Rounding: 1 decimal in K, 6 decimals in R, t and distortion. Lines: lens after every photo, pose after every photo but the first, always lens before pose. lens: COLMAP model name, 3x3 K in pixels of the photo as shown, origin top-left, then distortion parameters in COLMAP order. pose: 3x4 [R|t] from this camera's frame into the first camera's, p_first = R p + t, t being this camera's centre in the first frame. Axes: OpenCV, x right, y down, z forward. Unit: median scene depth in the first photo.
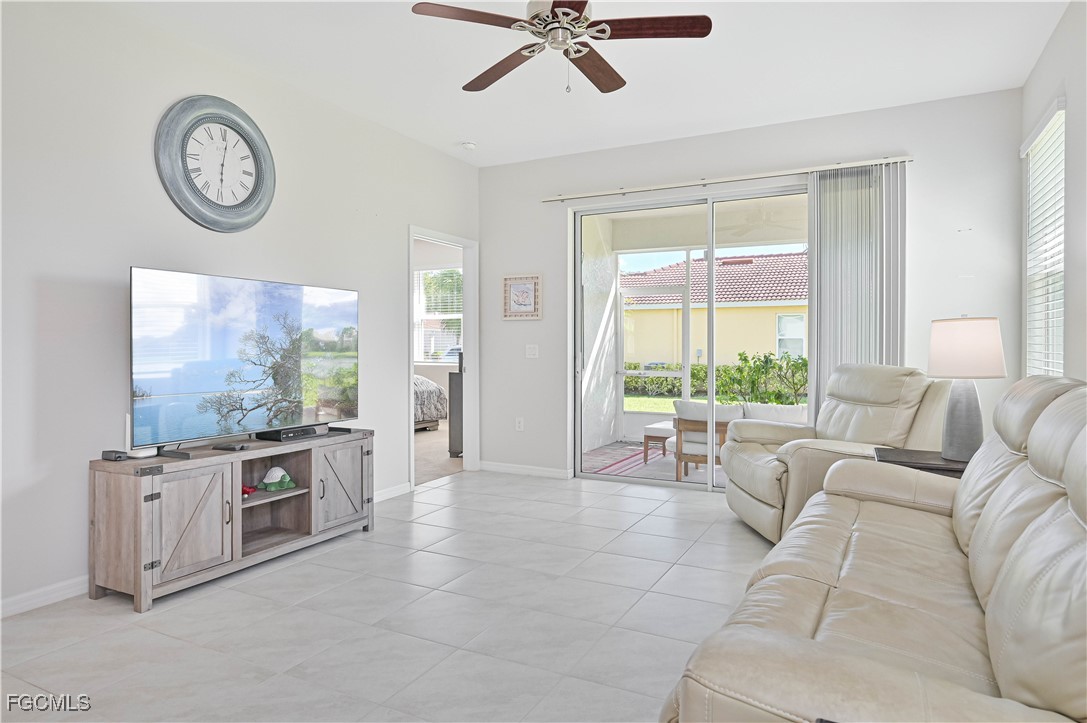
lens RADIAL K [[659.0, 0, 547.2], [0, 659.0, 350.2], [0, 0, 1]] dist [-0.003040, -0.000321]
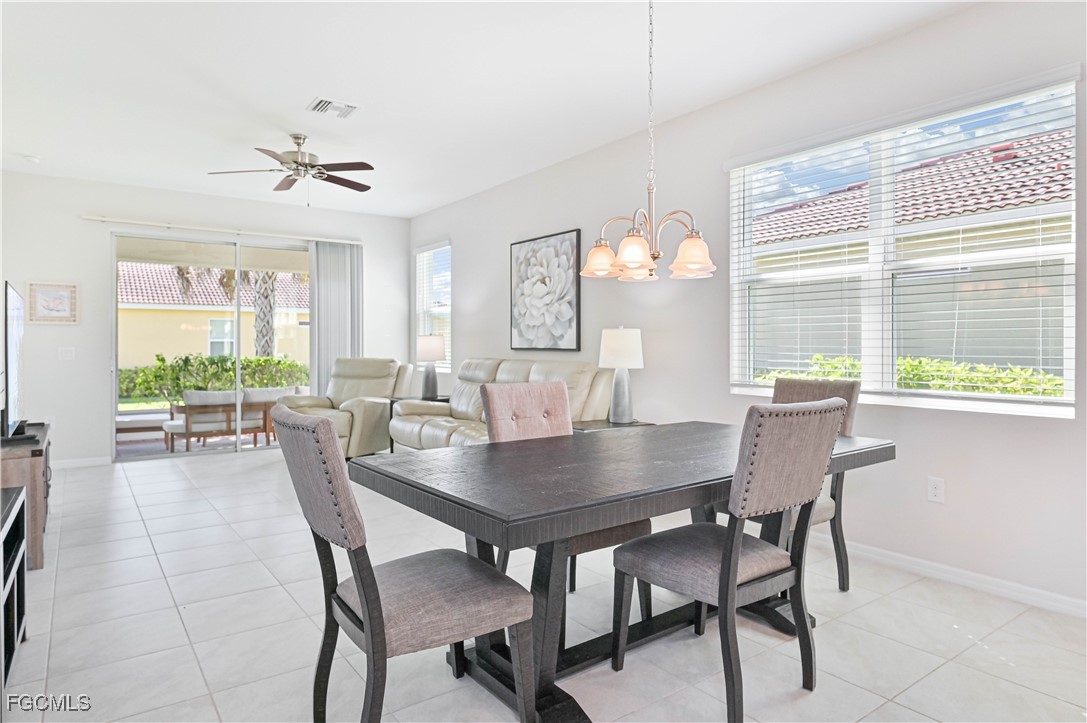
lens RADIAL K [[640.1, 0, 550.2], [0, 640.1, 353.4], [0, 0, 1]] dist [-0.001341, -0.000499]
pose [[0.440734, -0.011740, 0.897561, -0.705260], [0.009932, 0.999917, 0.008202, 0.000588], [-0.897583, 0.005300, 0.440814, -0.204042]]
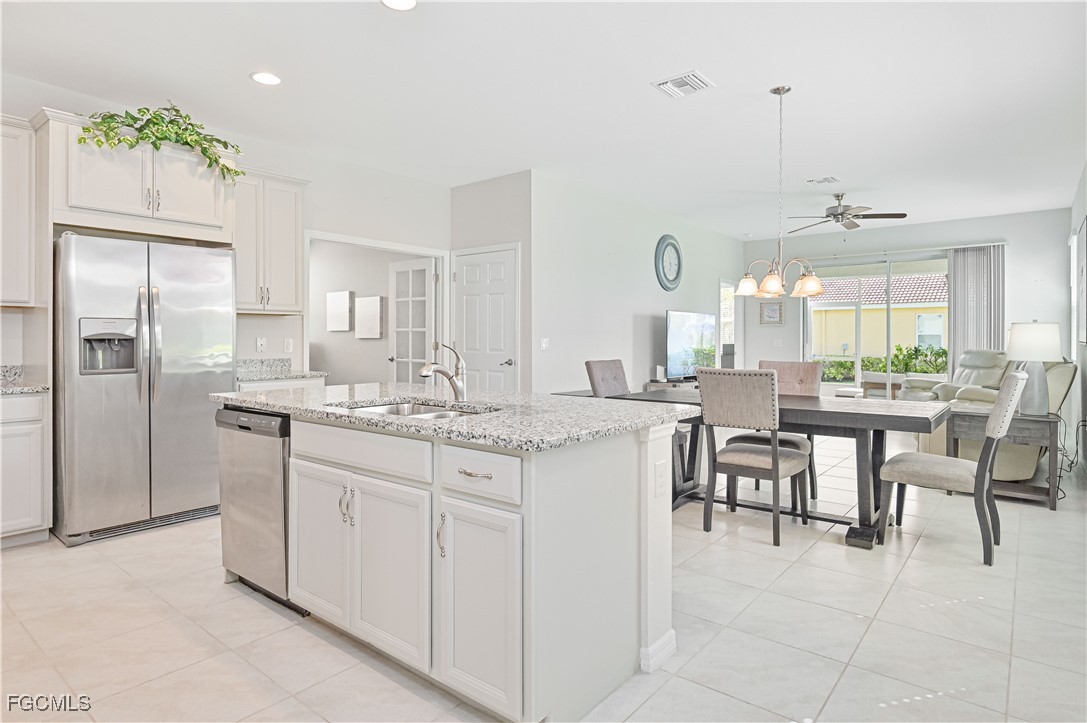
lens RADIAL K [[608.4, 0, 543.2], [0, 608.4, 340.8], [0, 0, 1]] dist [0.003567, -0.001543]
pose [[0.978849, 0.002029, -0.204576, -0.358198], [-0.003292, 0.999978, -0.005831, 0.008089], [0.204560, 0.006381, 0.978833, -0.887738]]
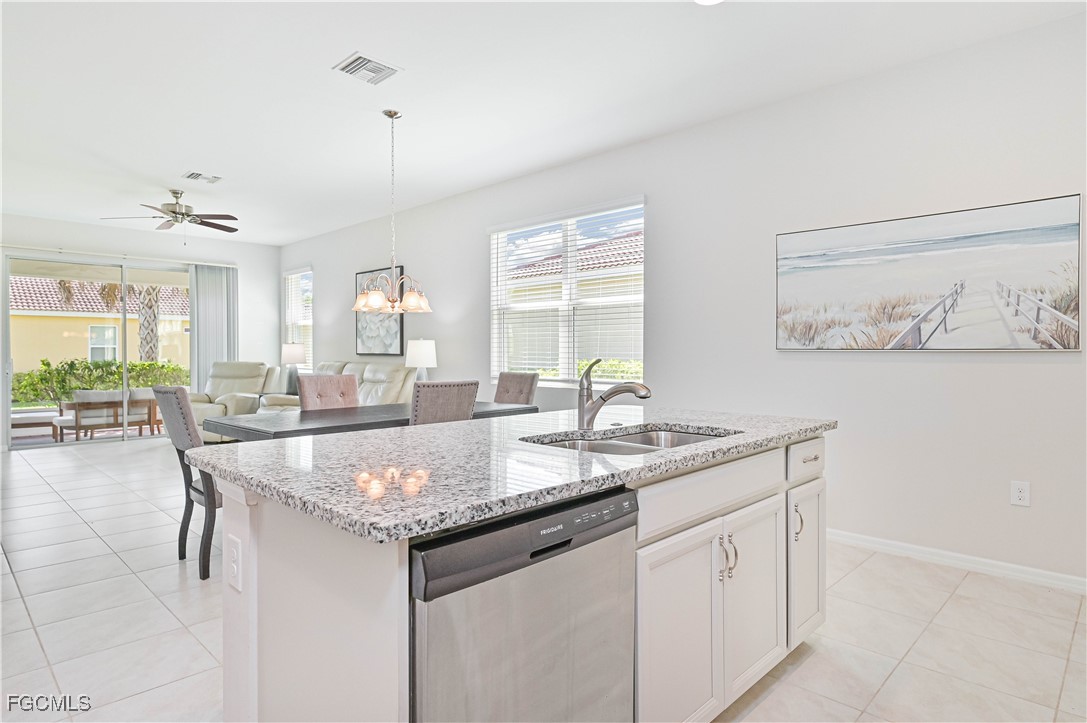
lens RADIAL K [[608.4, 0, 549.6], [0, 608.4, 360.1], [0, 0, 1]] dist [0.003567, -0.001543]
pose [[0.290067, -0.014735, 0.956893, -0.949940], [0.010537, 0.999870, 0.012202, 0.002804], [-0.956948, 0.006543, 0.290184, -0.497575]]
